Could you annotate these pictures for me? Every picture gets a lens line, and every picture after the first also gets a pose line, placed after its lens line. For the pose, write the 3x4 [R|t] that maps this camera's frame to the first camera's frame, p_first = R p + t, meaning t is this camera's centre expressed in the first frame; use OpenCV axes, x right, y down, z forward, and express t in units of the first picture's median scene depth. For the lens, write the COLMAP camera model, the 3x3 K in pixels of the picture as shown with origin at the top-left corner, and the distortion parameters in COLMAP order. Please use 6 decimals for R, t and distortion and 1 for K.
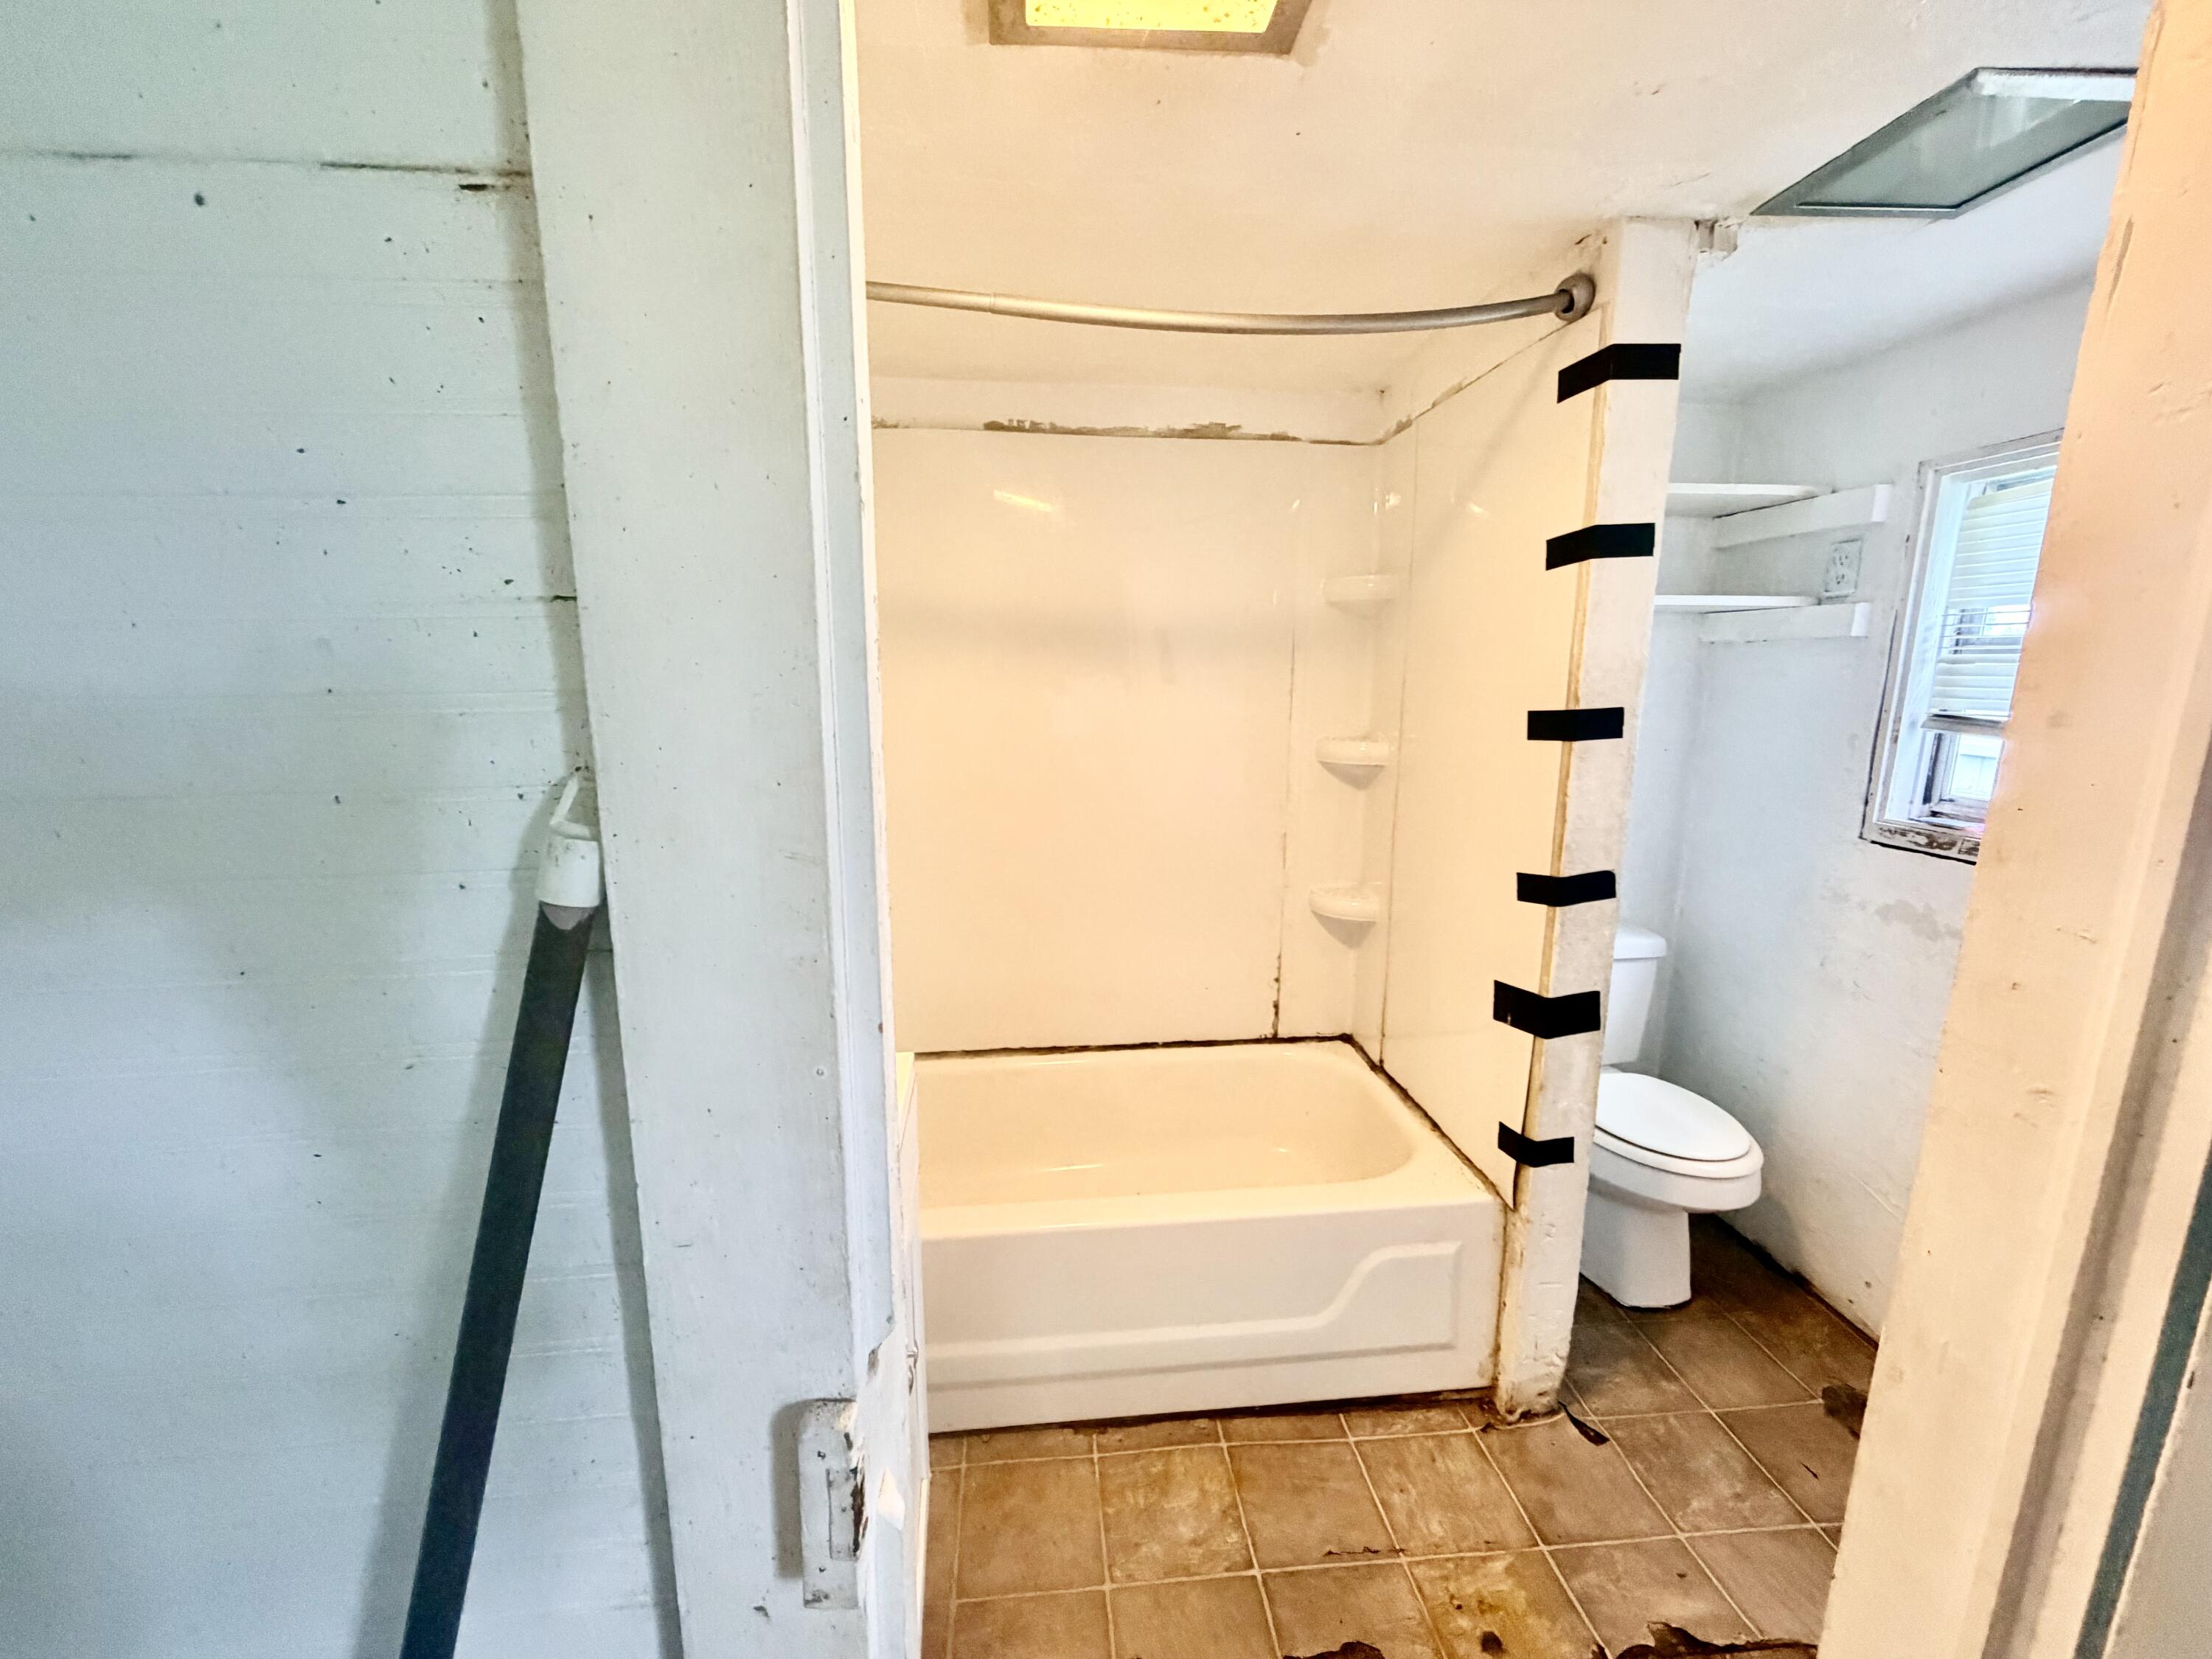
lens RADIAL K [[886.7, 0, 1106.0], [0, 886.7, 829.5], [0, 0, 1]] dist [0.001131, -0.000705]
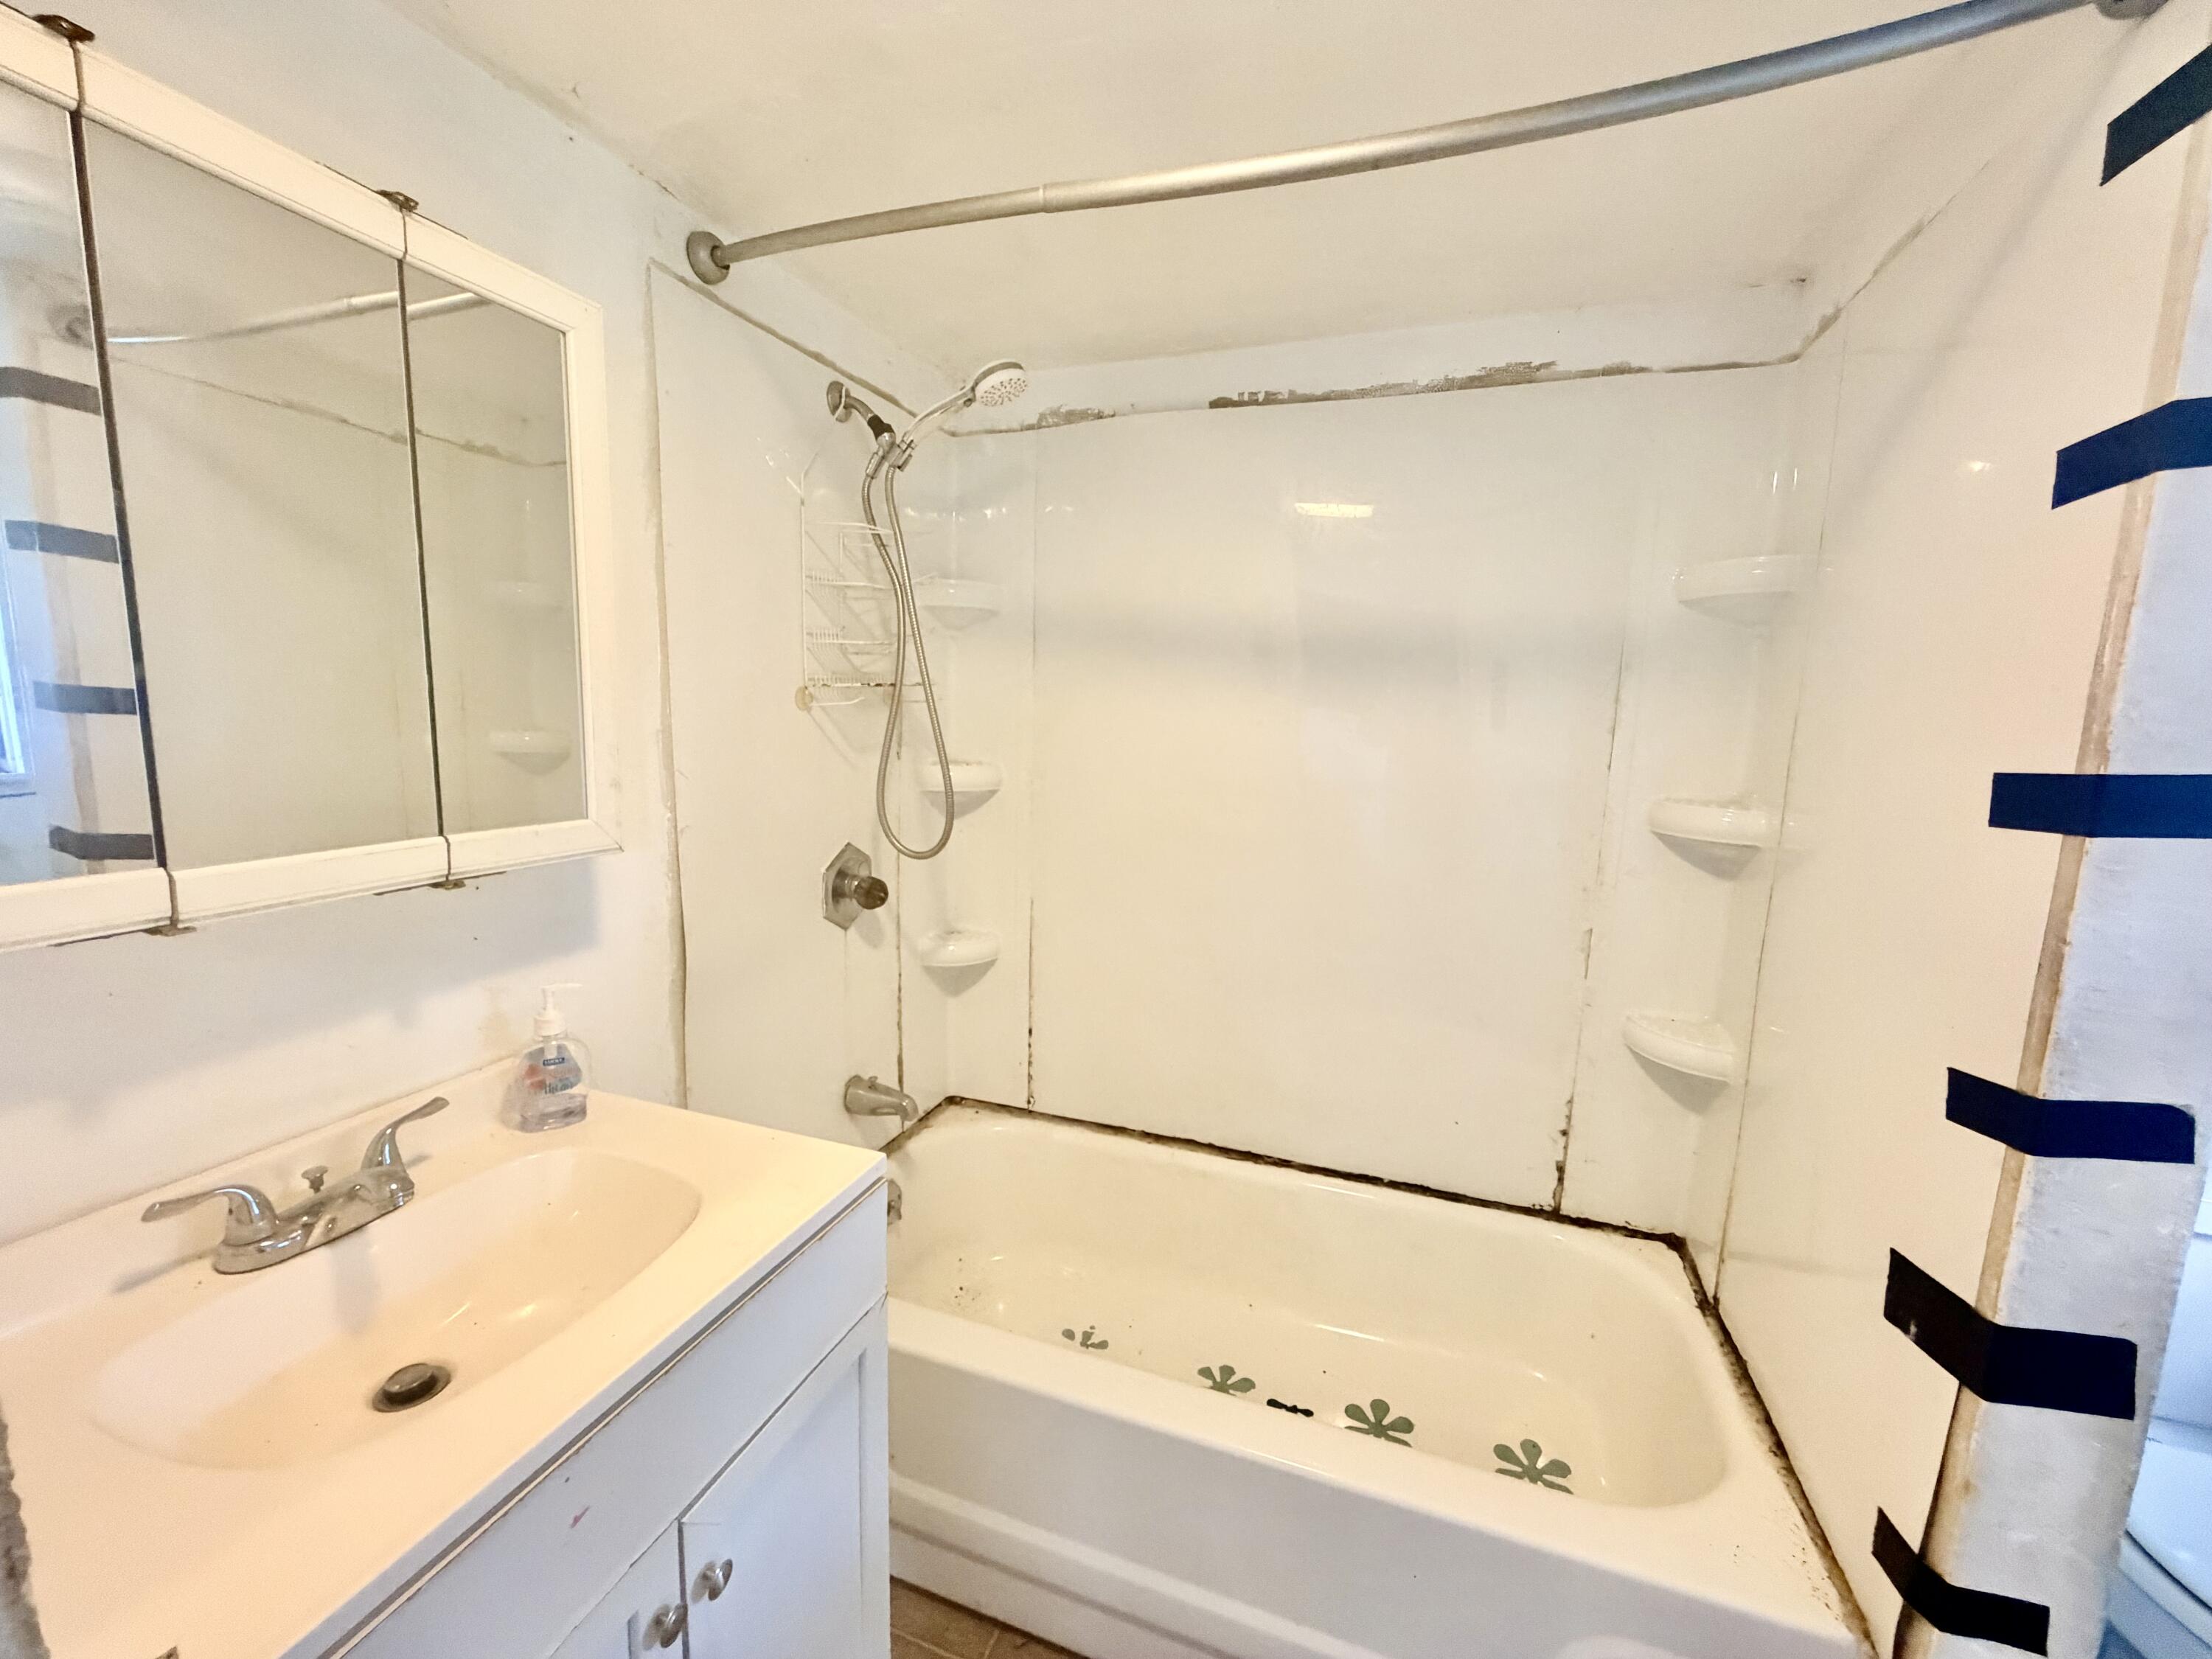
lens RADIAL K [[886.7, 0, 1106.0], [0, 886.7, 829.5], [0, 0, 1]] dist [0.001131, -0.000705]
pose [[0.898028, 0.083273, -0.431985, 0.169679], [-0.099158, 0.994968, -0.014336, -0.028775], [0.428617, 0.055709, 0.901767, 0.213616]]
